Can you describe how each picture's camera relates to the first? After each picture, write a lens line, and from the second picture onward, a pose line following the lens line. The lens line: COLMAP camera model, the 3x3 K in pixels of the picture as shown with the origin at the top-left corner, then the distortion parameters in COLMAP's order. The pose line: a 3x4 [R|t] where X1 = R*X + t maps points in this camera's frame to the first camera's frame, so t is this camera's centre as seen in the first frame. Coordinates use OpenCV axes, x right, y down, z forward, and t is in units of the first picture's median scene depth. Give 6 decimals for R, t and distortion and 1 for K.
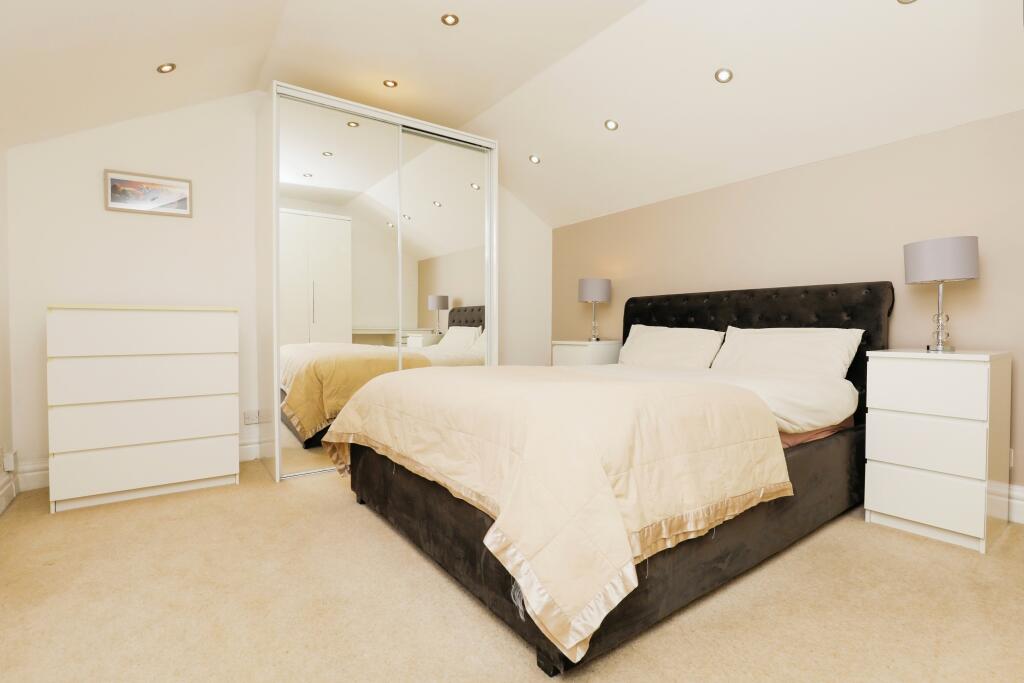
lens RADIAL K [[477.5, 0, 496.6], [0, 477.5, 338.0], [0, 0, 1]] dist [-0.001259, 0.000483]
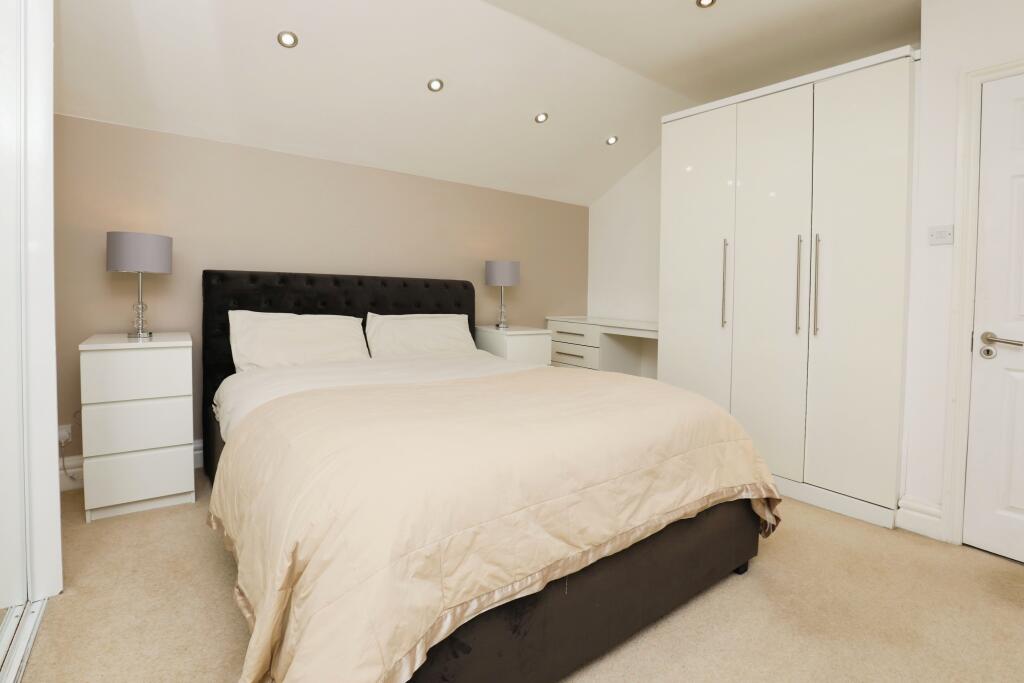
lens RADIAL K [[468.0, 0, 508.3], [0, 468.0, 321.8], [0, 0, 1]] dist [-0.002634, -0.000041]
pose [[-0.000684, -0.018919, 0.999821, -0.462584], [0.031577, 0.999322, 0.018932, -0.014715], [-0.999501, 0.031584, -0.000086, 0.697957]]
